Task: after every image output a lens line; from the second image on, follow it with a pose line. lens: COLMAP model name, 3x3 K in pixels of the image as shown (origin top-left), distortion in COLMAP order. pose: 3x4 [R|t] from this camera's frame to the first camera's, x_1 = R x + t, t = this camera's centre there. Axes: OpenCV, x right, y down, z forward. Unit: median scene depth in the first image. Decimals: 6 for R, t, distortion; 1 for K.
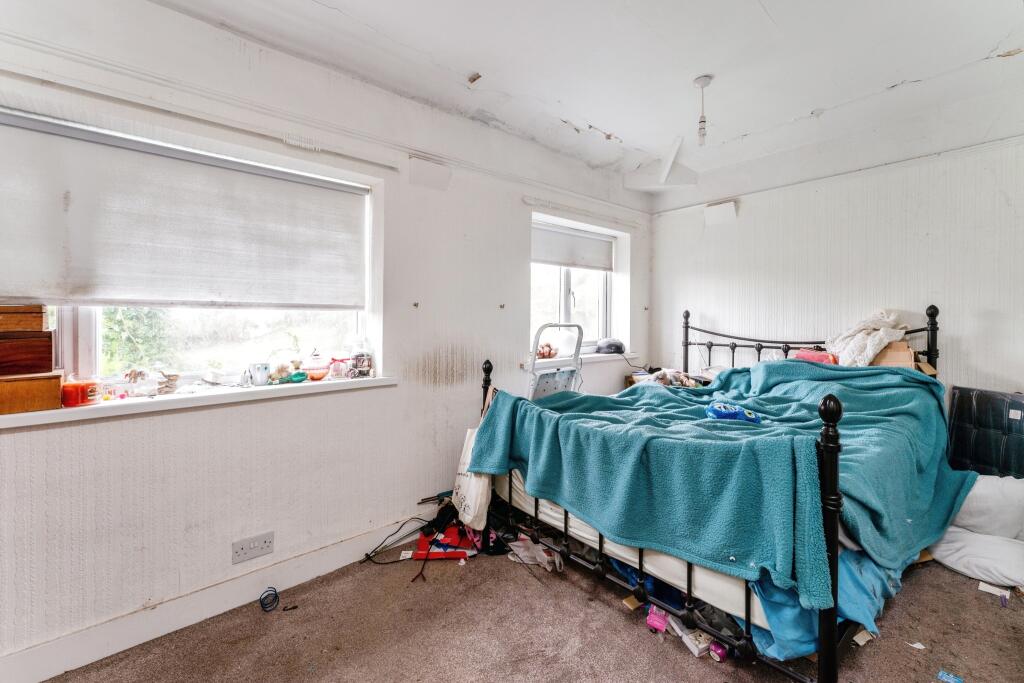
lens RADIAL K [[430.3, 0, 511.5], [0, 430.3, 321.6], [0, 0, 1]] dist [-0.000336, -0.000045]
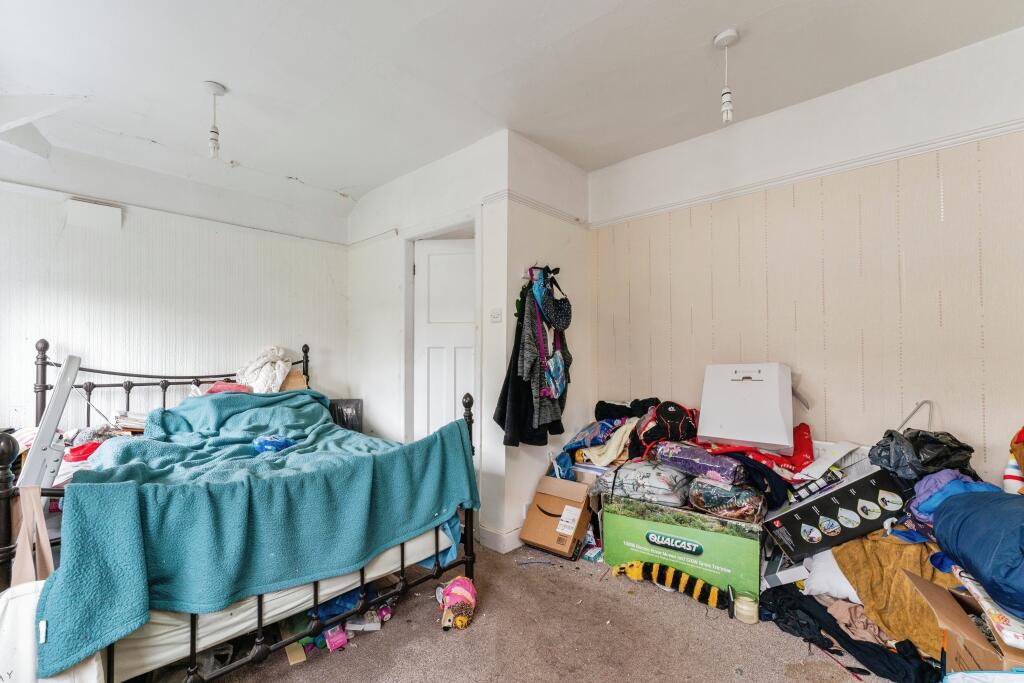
lens RADIAL K [[443.8, 0, 511.7], [0, 443.8, 355.9], [0, 0, 1]] dist [0.000398, 0.000036]
pose [[-0.115437, 0.005911, 0.993297, -0.505595], [0.004732, 0.999974, -0.005400, 0.010196], [-0.993304, 0.004077, -0.115462, 0.454530]]
